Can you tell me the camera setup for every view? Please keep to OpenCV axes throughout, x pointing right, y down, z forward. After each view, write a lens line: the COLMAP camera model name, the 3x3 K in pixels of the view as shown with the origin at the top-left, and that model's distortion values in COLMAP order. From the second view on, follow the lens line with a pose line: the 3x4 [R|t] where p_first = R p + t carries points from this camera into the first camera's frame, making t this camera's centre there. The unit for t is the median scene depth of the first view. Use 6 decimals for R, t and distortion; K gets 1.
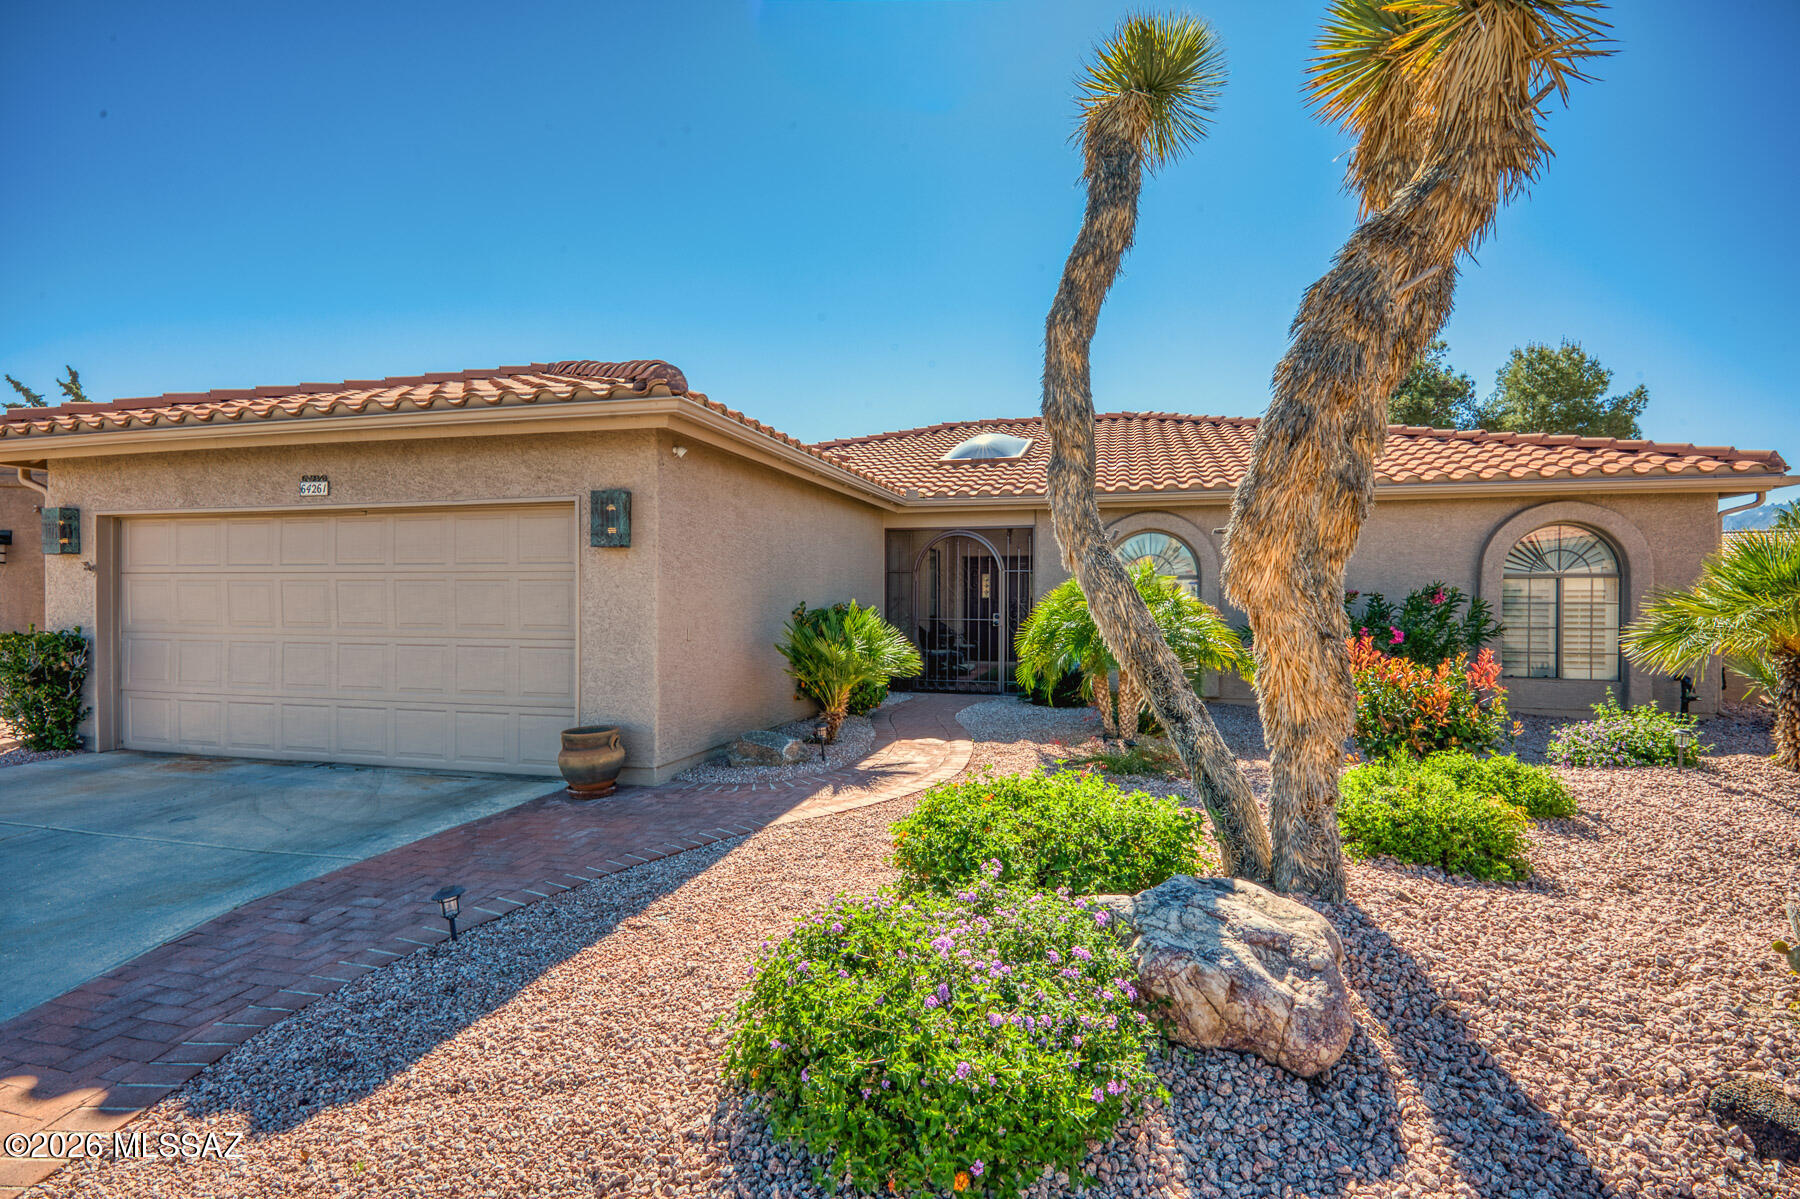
lens RADIAL K [[856.1, 0, 900.0], [0, 856.1, 599.5], [0, 0, 1]] dist [0.037369, -0.025157]
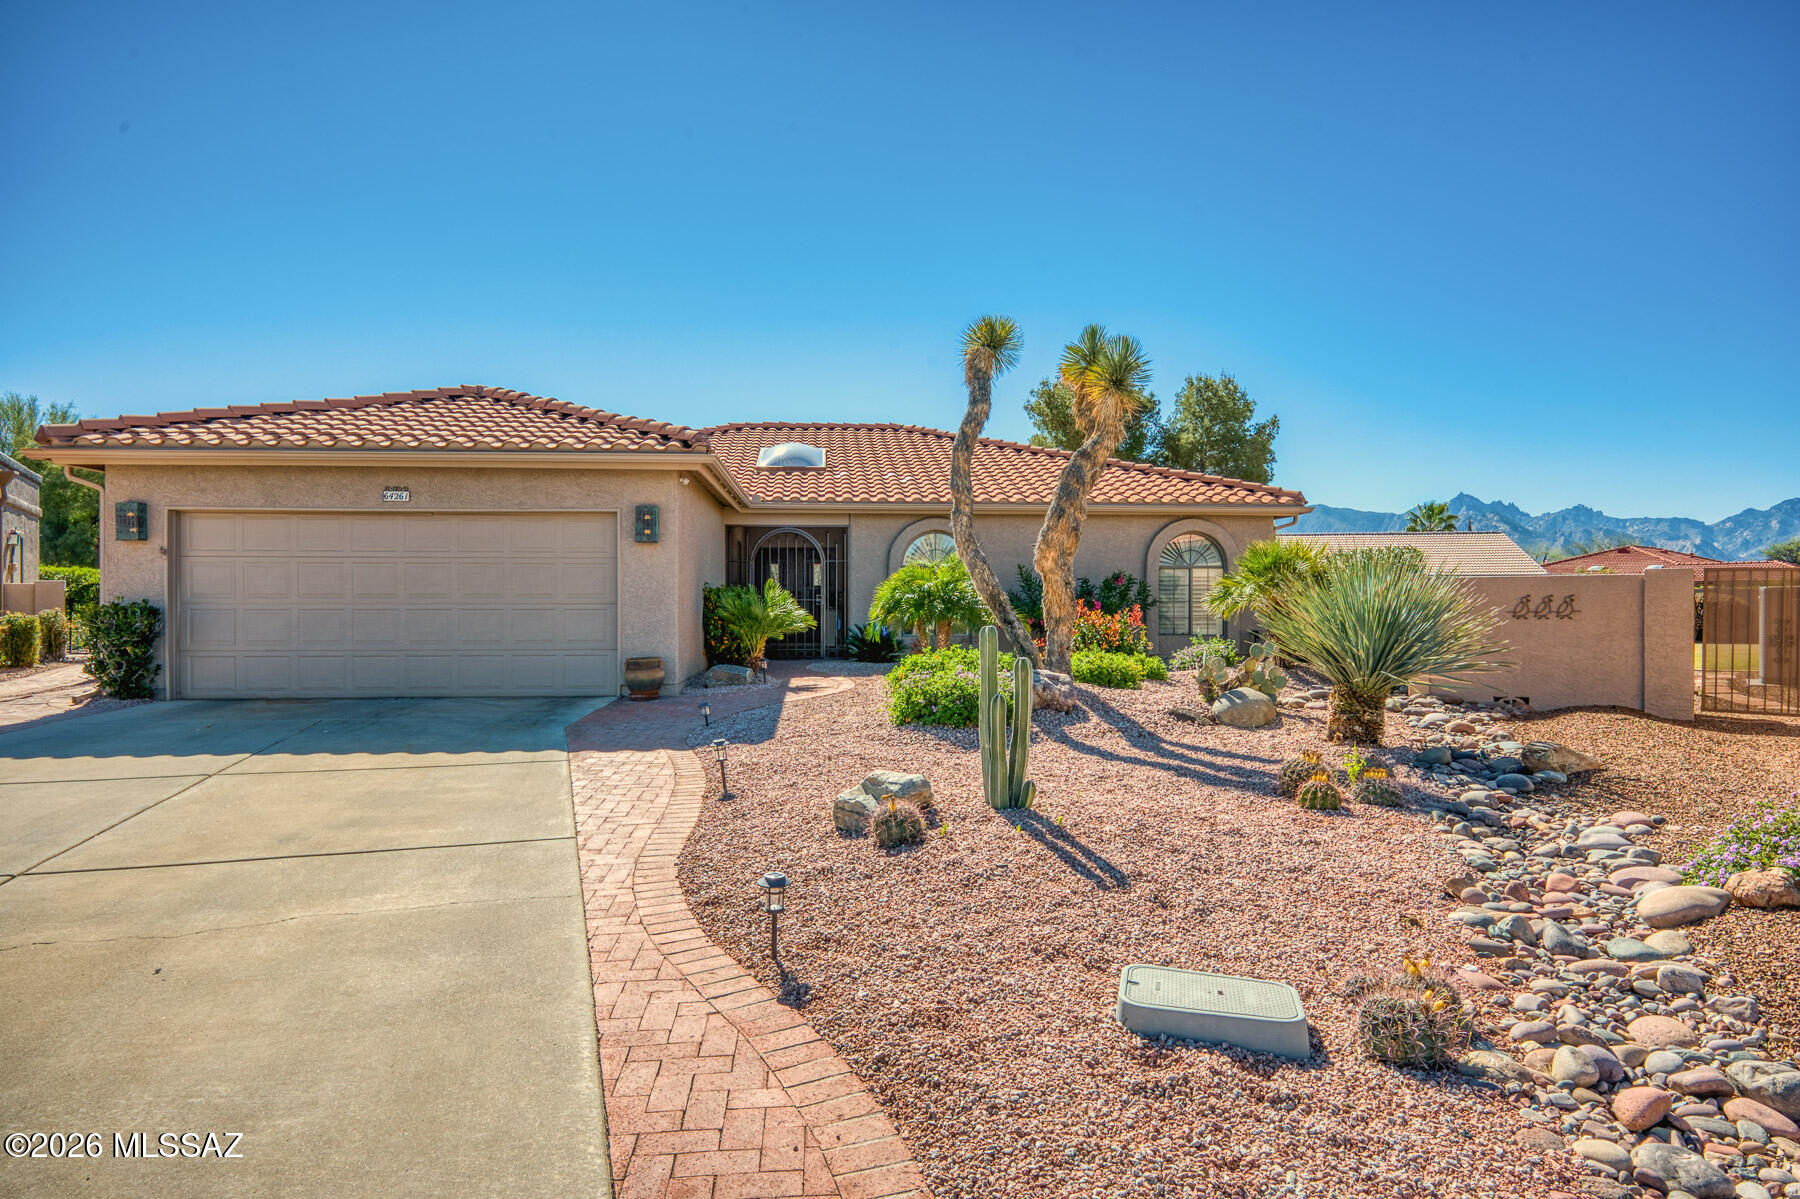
lens RADIAL K [[1143.7, 0, 900.0], [0, 1143.7, 599.5], [0, 0, 1]] dist [0.006261, 0.001242]
pose [[0.942302, -0.003045, 0.334751, -0.485950], [0.003730, 0.999992, -0.001403, 0.037715], [-0.334744, 0.002571, 0.942306, -0.892312]]
